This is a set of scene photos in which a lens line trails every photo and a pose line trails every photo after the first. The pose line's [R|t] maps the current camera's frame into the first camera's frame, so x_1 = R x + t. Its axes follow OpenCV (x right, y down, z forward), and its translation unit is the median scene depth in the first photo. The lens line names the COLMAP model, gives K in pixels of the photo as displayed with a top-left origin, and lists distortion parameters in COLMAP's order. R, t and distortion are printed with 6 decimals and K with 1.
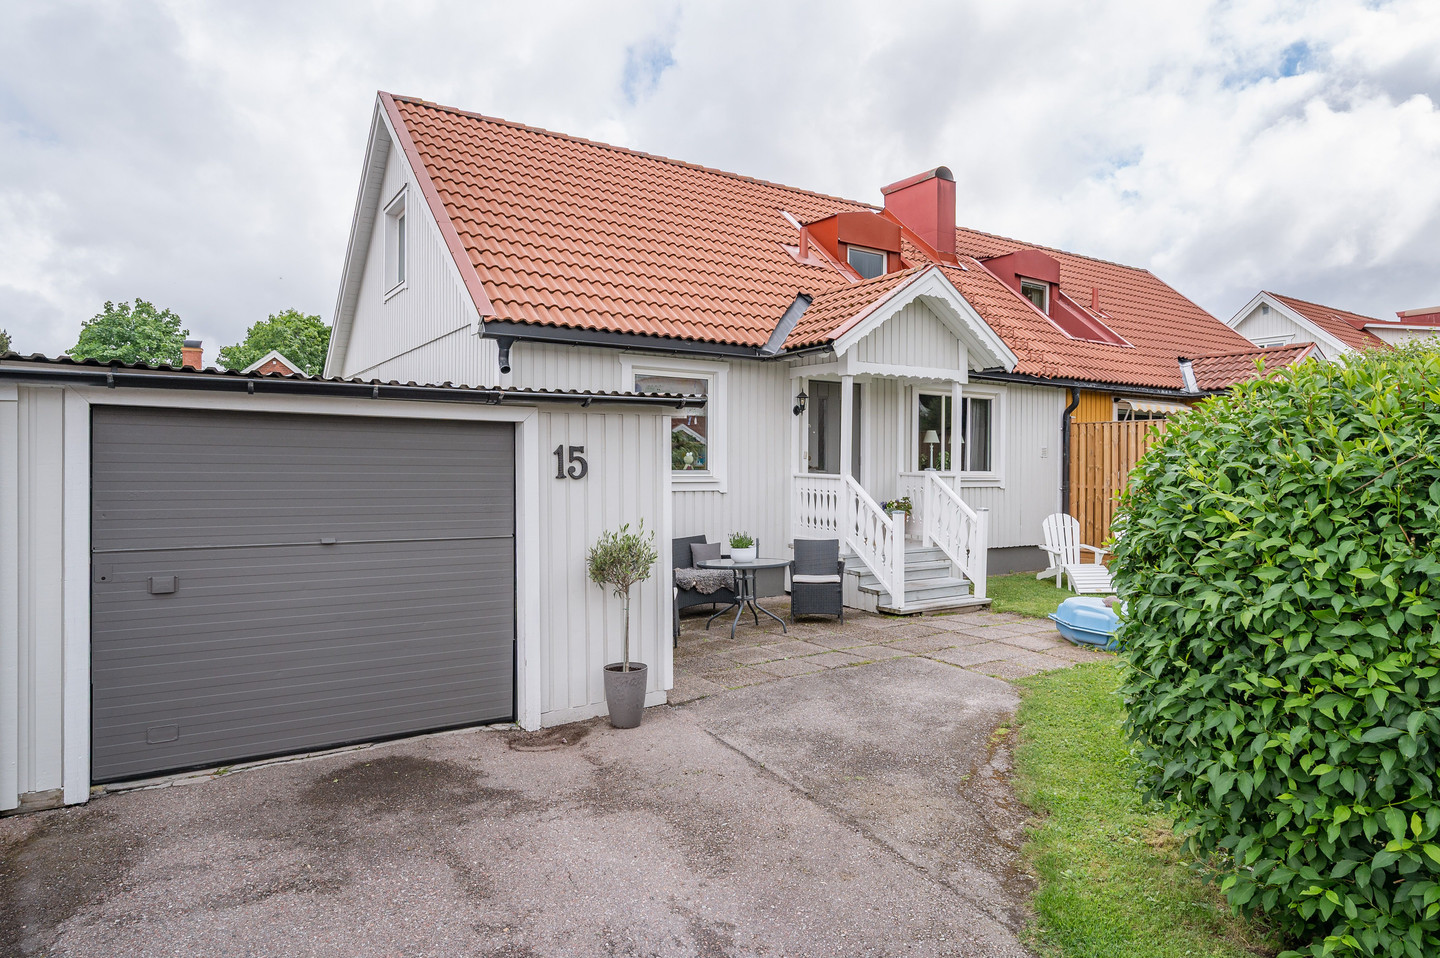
lens RADIAL K [[856.3, 0, 726.7], [0, 856.3, 478.1], [0, 0, 1]] dist [0.001587, -0.003501]
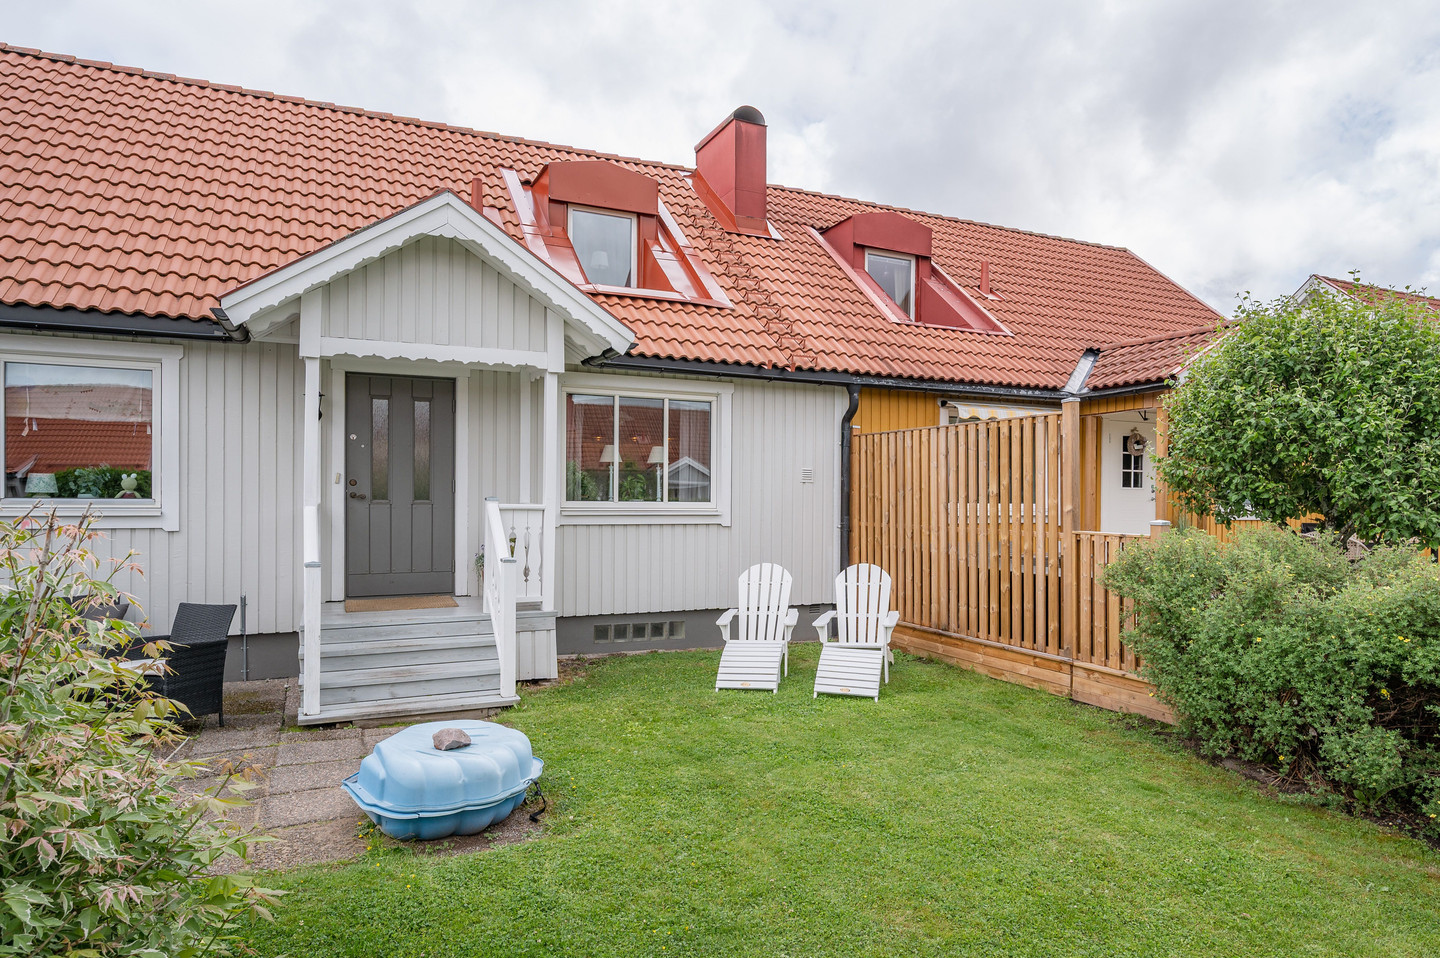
lens RADIAL K [[856.3, 0, 732.3], [0, 856.3, 501.8], [0, 0, 1]] dist [0.001587, -0.003501]
pose [[0.989282, 0.002146, -0.146001, 0.454655], [-0.003399, 0.999960, -0.008329, -0.002160], [0.145977, 0.008736, 0.989249, 0.307310]]
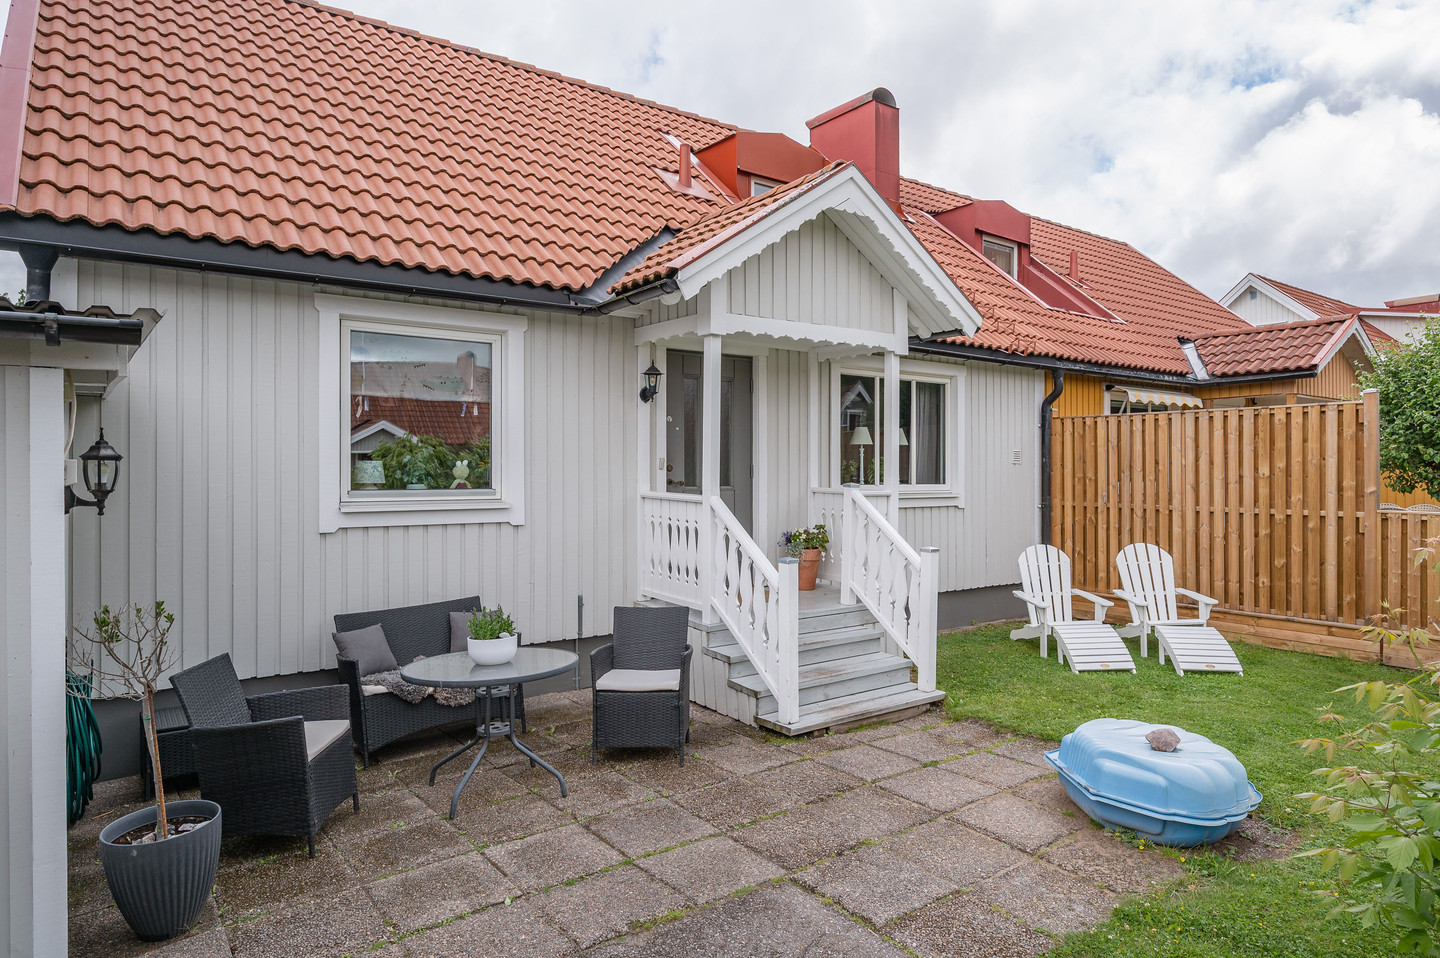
lens RADIAL K [[856.3, 0, 731.3], [0, 856.3, 474.1], [0, 0, 1]] dist [0.001587, -0.003501]
pose [[0.998853, -0.005007, 0.047617, 0.100008], [0.005487, 0.999936, -0.009941, -0.010702], [-0.047564, 0.010191, 0.998816, 0.305997]]
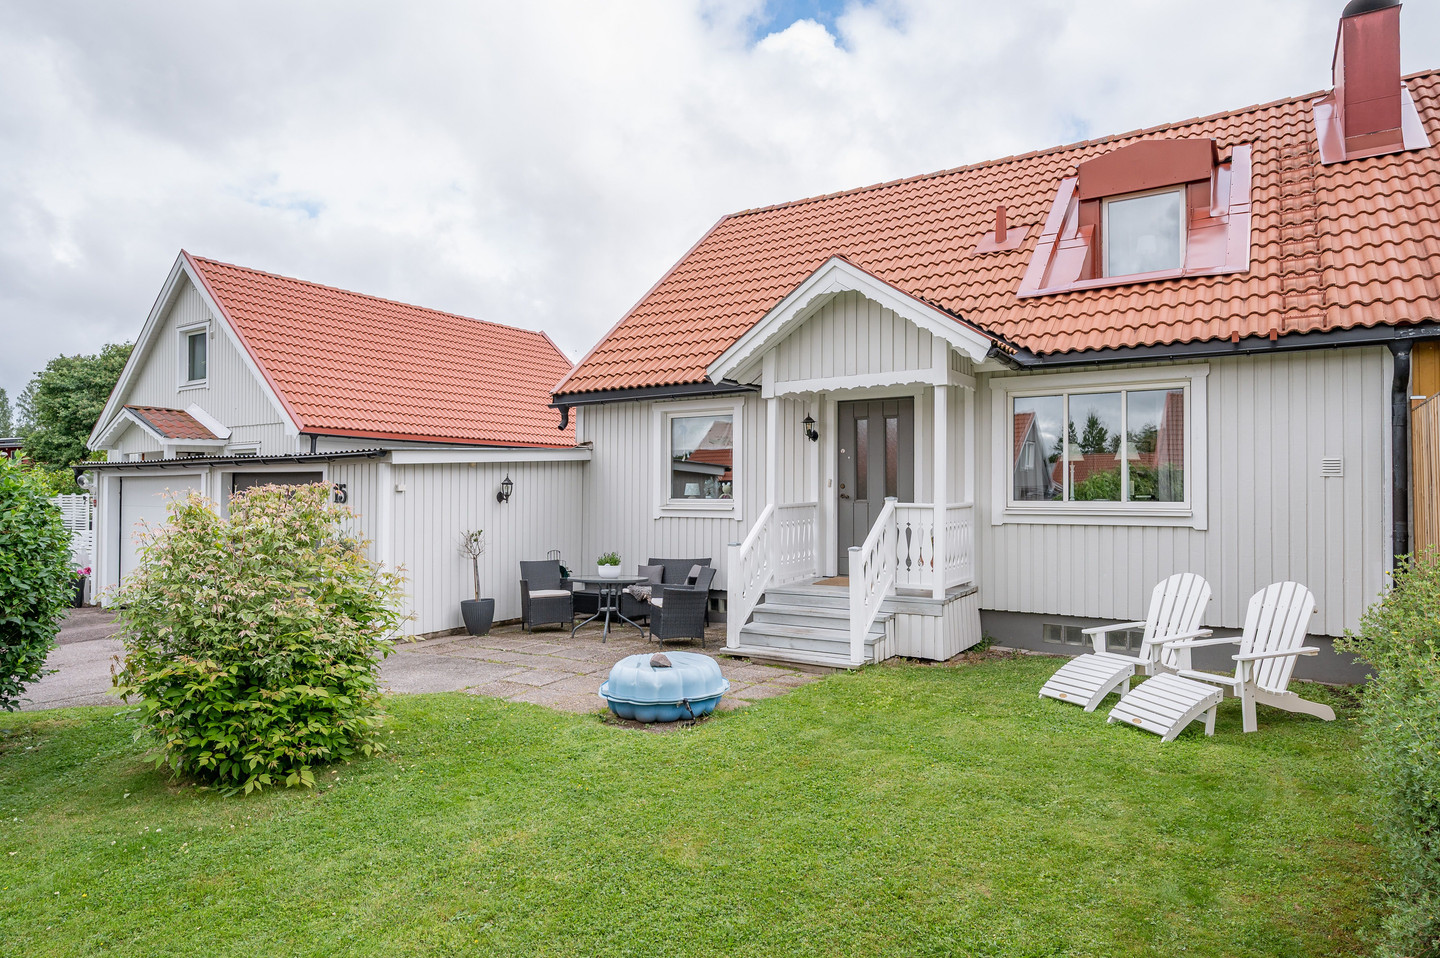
lens RADIAL K [[856.3, 0, 741.1], [0, 856.3, 480.7], [0, 0, 1]] dist [0.001587, -0.003501]
pose [[0.411384, -0.018806, -0.911268, 0.788664], [-0.010804, 0.999616, -0.025507, -0.003942], [0.911398, 0.020339, 0.411023, 0.468100]]
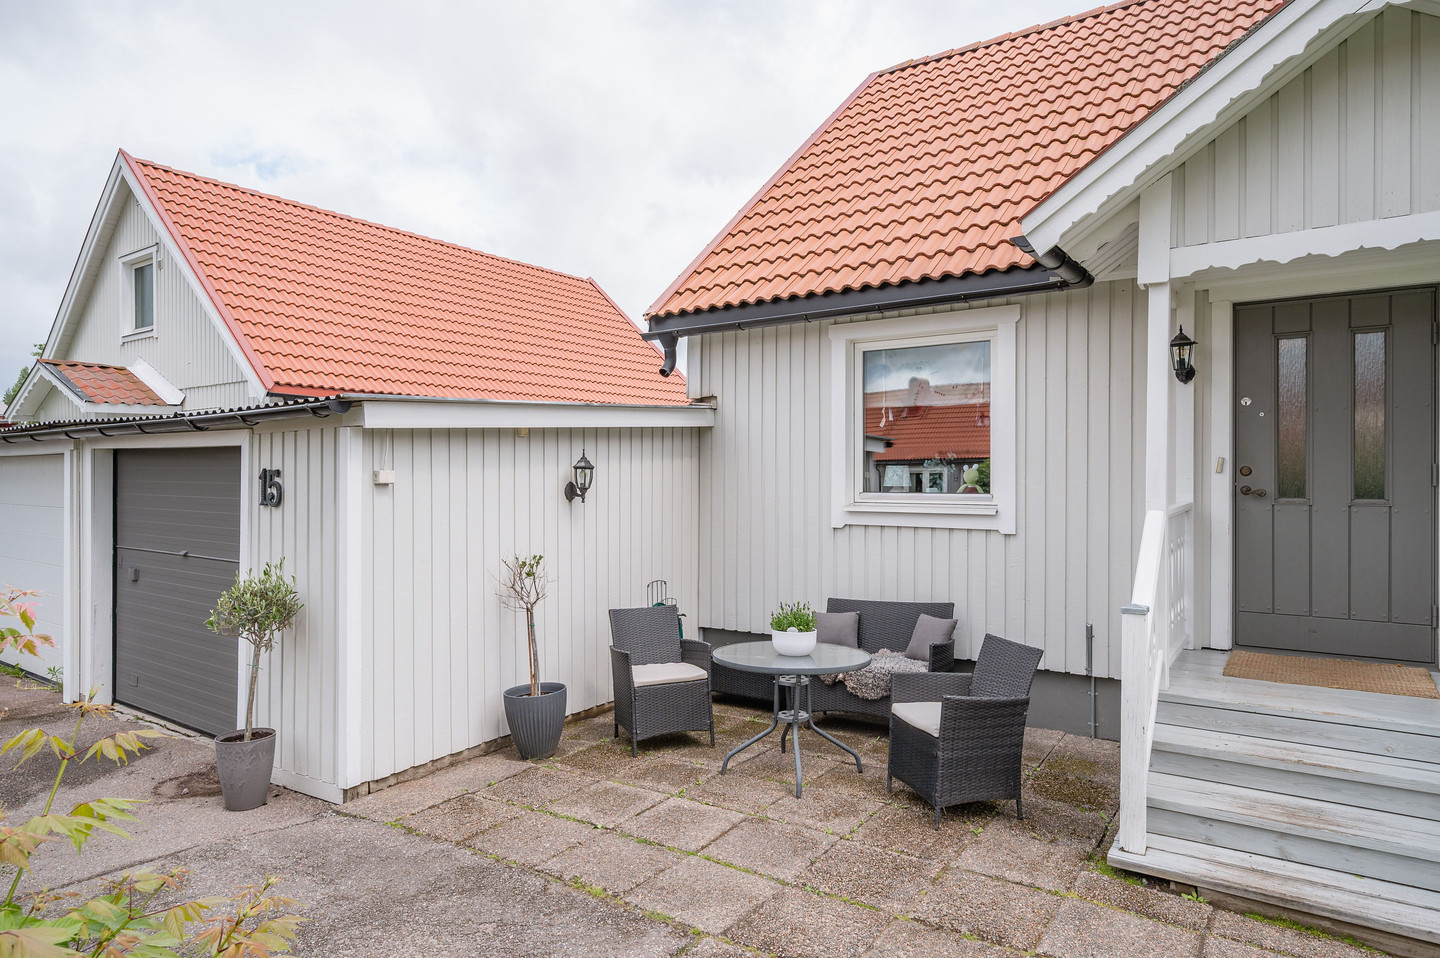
lens RADIAL K [[856.3, 0, 737.1], [0, 856.3, 477.3], [0, 0, 1]] dist [0.001587, -0.003501]
pose [[0.378062, -0.000400, -0.925780, 0.375622], [-0.009112, 0.999950, -0.004153, -0.013851], [0.925735, 0.010006, 0.378039, 0.507559]]
